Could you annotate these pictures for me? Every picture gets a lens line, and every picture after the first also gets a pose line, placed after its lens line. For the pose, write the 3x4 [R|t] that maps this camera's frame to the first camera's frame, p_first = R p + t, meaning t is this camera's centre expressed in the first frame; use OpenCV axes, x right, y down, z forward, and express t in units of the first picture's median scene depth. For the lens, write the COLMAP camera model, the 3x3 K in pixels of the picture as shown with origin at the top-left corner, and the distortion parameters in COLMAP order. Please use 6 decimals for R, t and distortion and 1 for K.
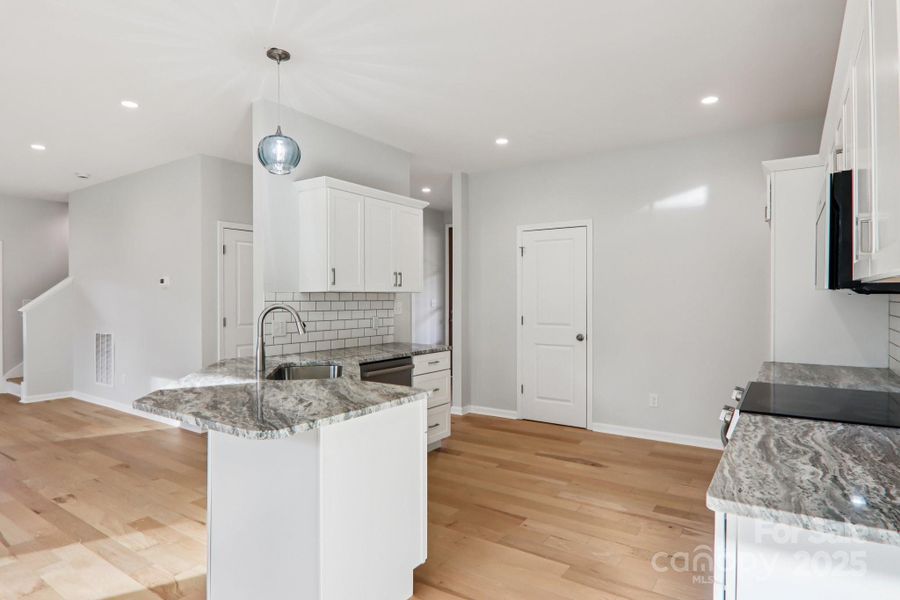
lens RADIAL K [[508.1, 0, 445.7], [0, 508.1, 297.2], [0, 0, 1]] dist [-0.004071, -0.002592]
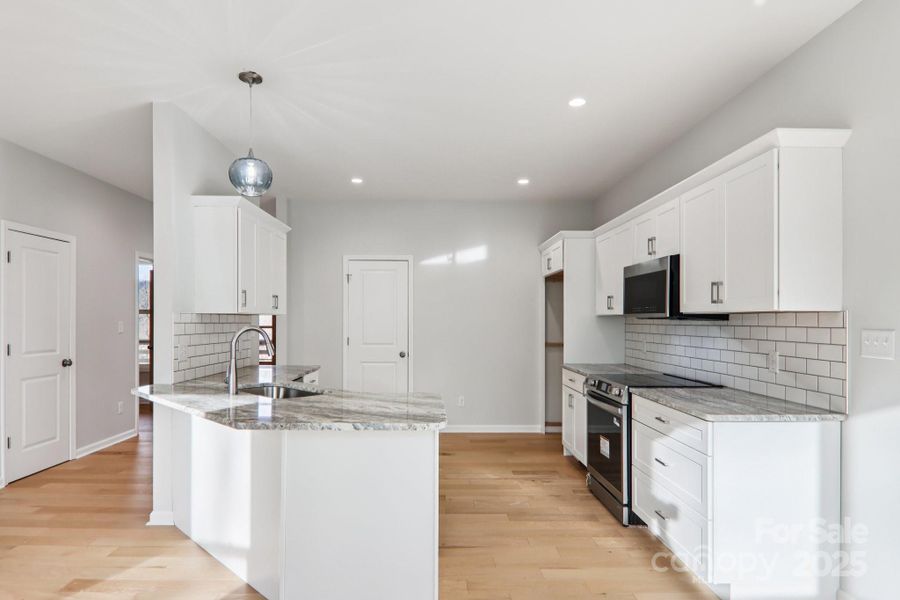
lens RADIAL K [[512.5, 0, 434.9], [0, 512.5, 315.5], [0, 0, 1]] dist [-0.004796, -0.000384]
pose [[0.822976, 0.011172, 0.567967, -0.349404], [-0.006220, 0.999924, -0.010657, 0.000884], [-0.568042, 0.005238, 0.822983, -0.022447]]
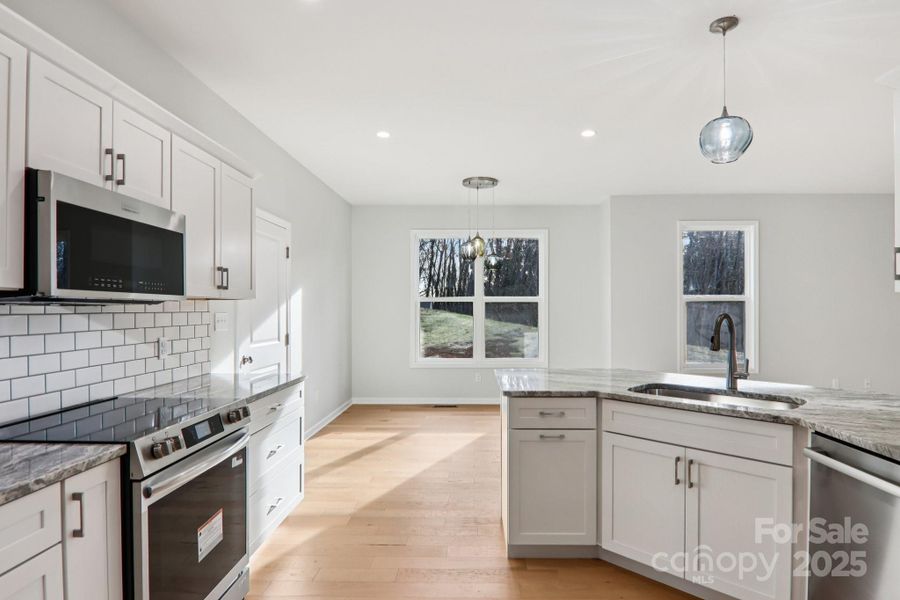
lens RADIAL K [[504.5, 0, 461.7], [0, 504.5, 315.3], [0, 0, 1]] dist [0.001121, -0.015883]
pose [[-0.837639, 0.009483, -0.546142, 0.297875], [0.002380, 0.999903, 0.013710, 0.001009], [0.546220, 0.010184, -0.837580, 0.857859]]
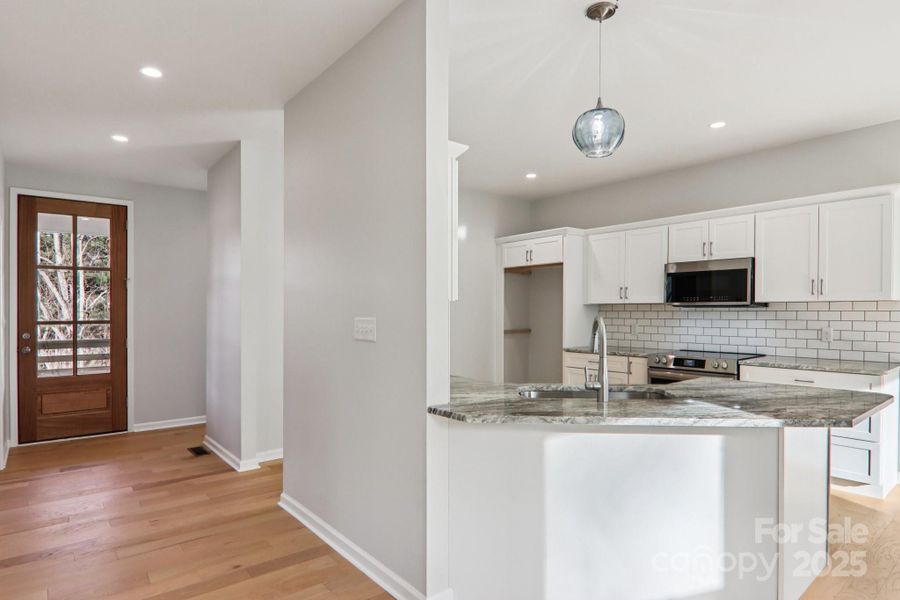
lens RADIAL K [[503.2, 0, 449.9], [0, 503.2, 309.5], [0, 0, 1]] dist [0.006975, -0.022145]
pose [[0.281943, 0.002214, 0.959429, -0.677802], [0.003527, 0.999988, -0.003344, 0.002758], [-0.959425, 0.004327, 0.281932, 0.582759]]
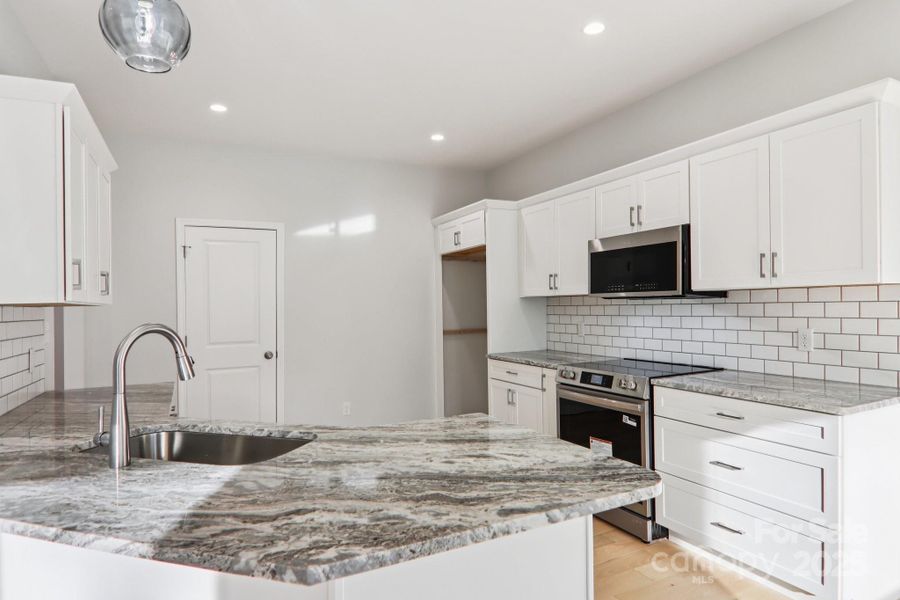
lens RADIAL K [[518.7, 0, 450.0], [0, 518.7, 300.0], [0, 0, 1]] dist [0.000890, -0.001398]
pose [[0.486786, -0.000127, 0.873521, -0.368131], [0.020838, 0.999717, -0.011468, 0.000887], [-0.873273, 0.023785, 0.486651, 0.285099]]
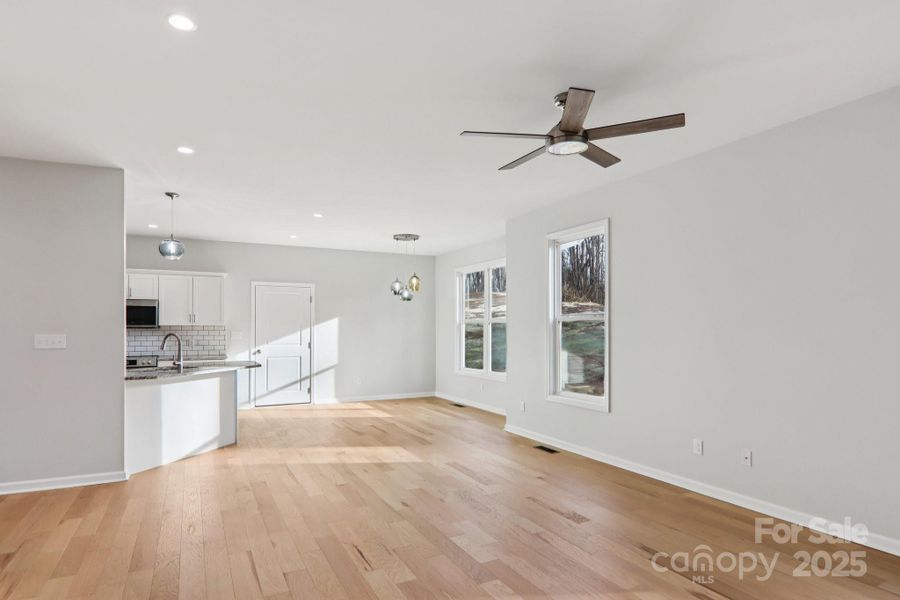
lens RADIAL K [[504.5, 0, 461.7], [0, 504.5, 315.3], [0, 0, 1]] dist [0.001121, -0.015883]
pose [[-0.886000, 0.015083, 0.463440, -1.201268], [0.003588, 0.999664, -0.025675, 0.000668], [-0.463672, -0.021085, -0.885756, 1.227336]]
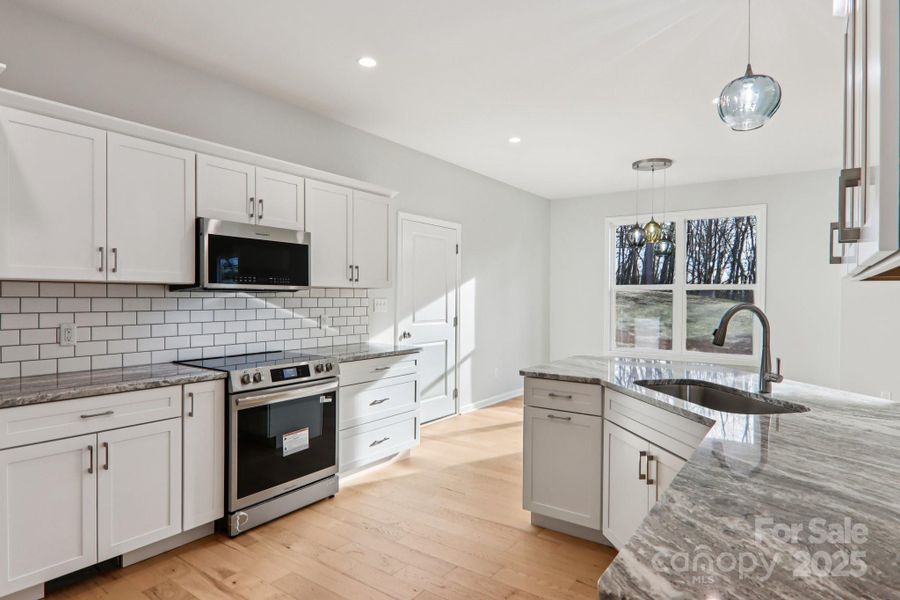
lens RADIAL K [[503.2, 0, 449.9], [0, 503.2, 309.5], [0, 0, 1]] dist [0.006975, -0.022145]
pose [[-0.999793, -0.005518, 0.019603, 0.058211], [-0.004983, 0.999616, 0.027269, 0.000773], [-0.019746, 0.027166, -0.999436, 1.016458]]
